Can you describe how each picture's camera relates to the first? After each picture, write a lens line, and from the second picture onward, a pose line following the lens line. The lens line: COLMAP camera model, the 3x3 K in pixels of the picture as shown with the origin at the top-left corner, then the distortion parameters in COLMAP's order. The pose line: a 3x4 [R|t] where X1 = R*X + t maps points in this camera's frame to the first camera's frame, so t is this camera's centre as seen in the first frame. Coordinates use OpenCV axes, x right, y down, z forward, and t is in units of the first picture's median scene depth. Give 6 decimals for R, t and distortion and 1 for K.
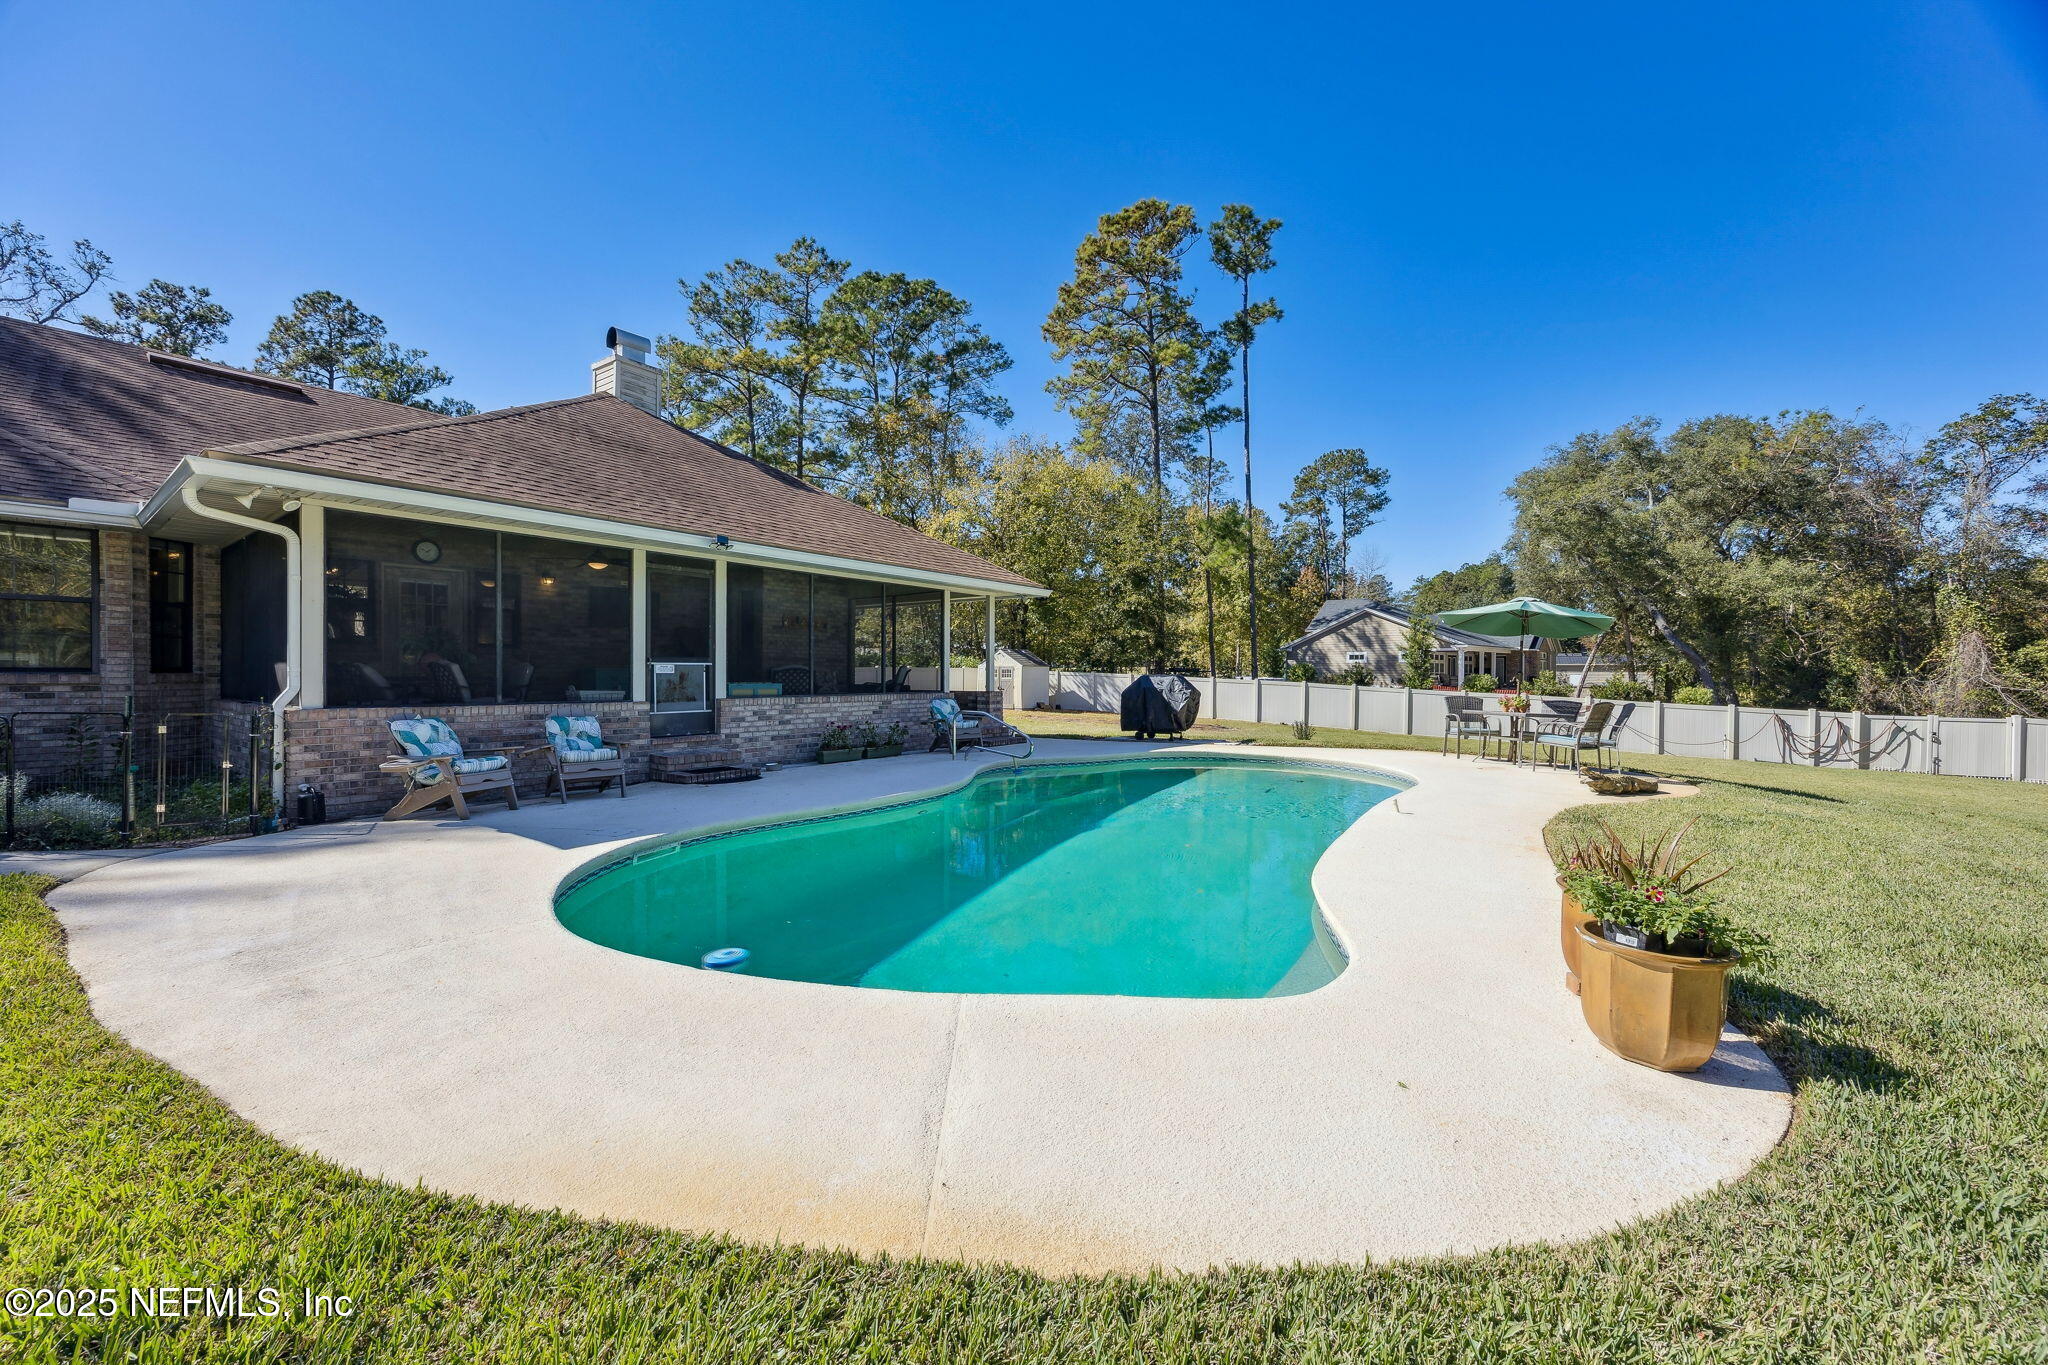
lens RADIAL K [[755.2, 0, 1035.2], [0, 755.2, 685.5], [0, 0, 1]] dist [-0.000821, -0.000085]
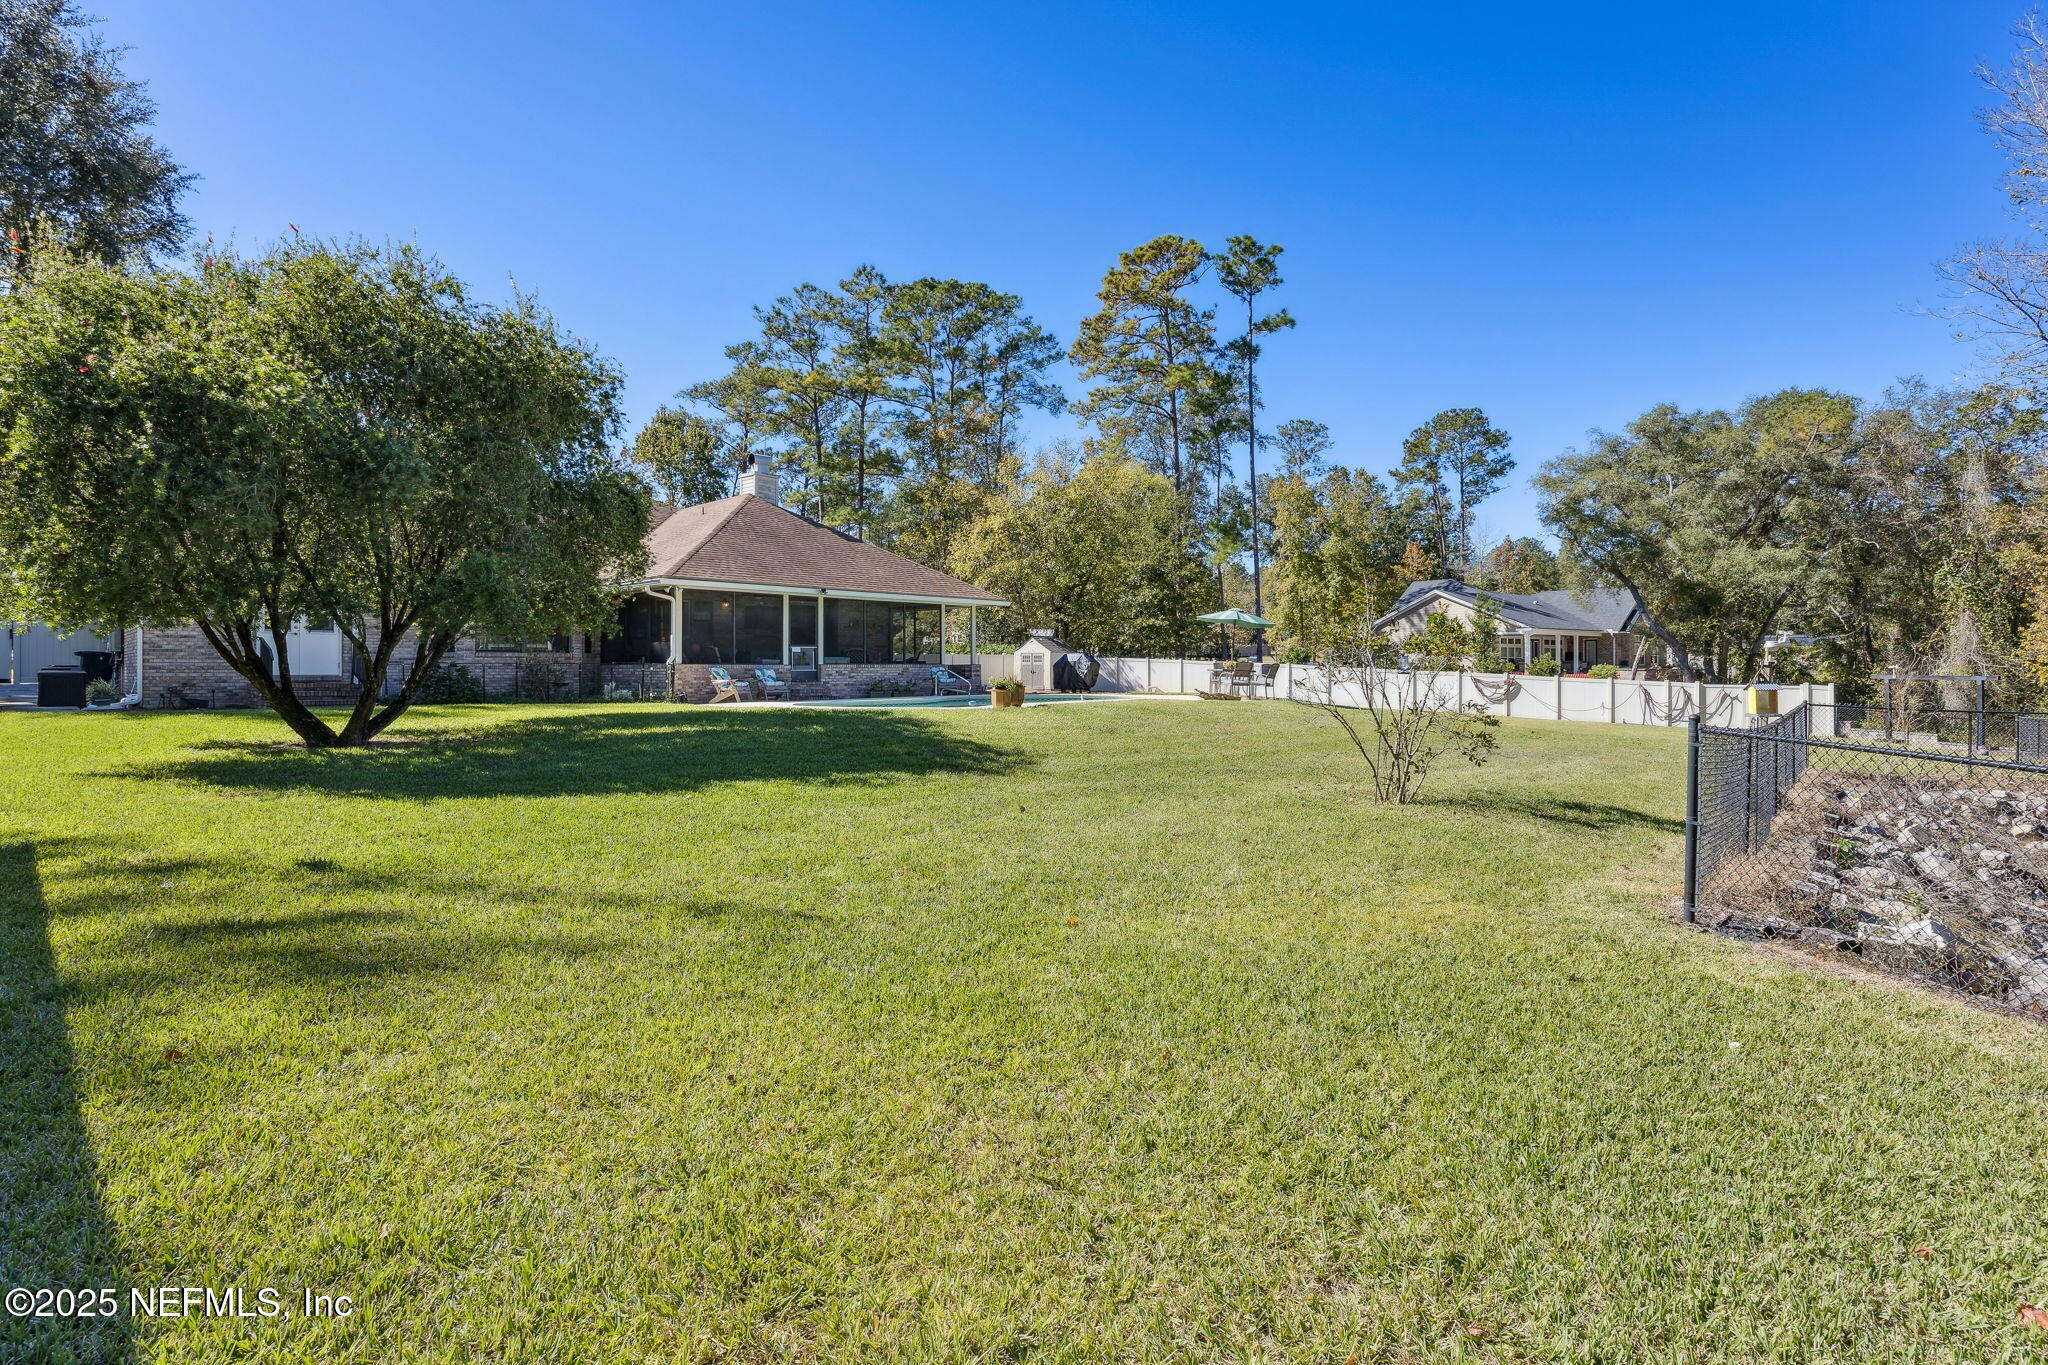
lens RADIAL K [[778.9, 0, 1009.1], [0, 778.9, 689.2], [0, 0, 1]] dist [-0.002309, -0.000249]
pose [[0.993062, -0.002836, -0.117554, 0.059010], [0.004964, 0.999829, 0.017814, 0.008795], [0.117484, -0.018273, 0.992907, -0.181344]]
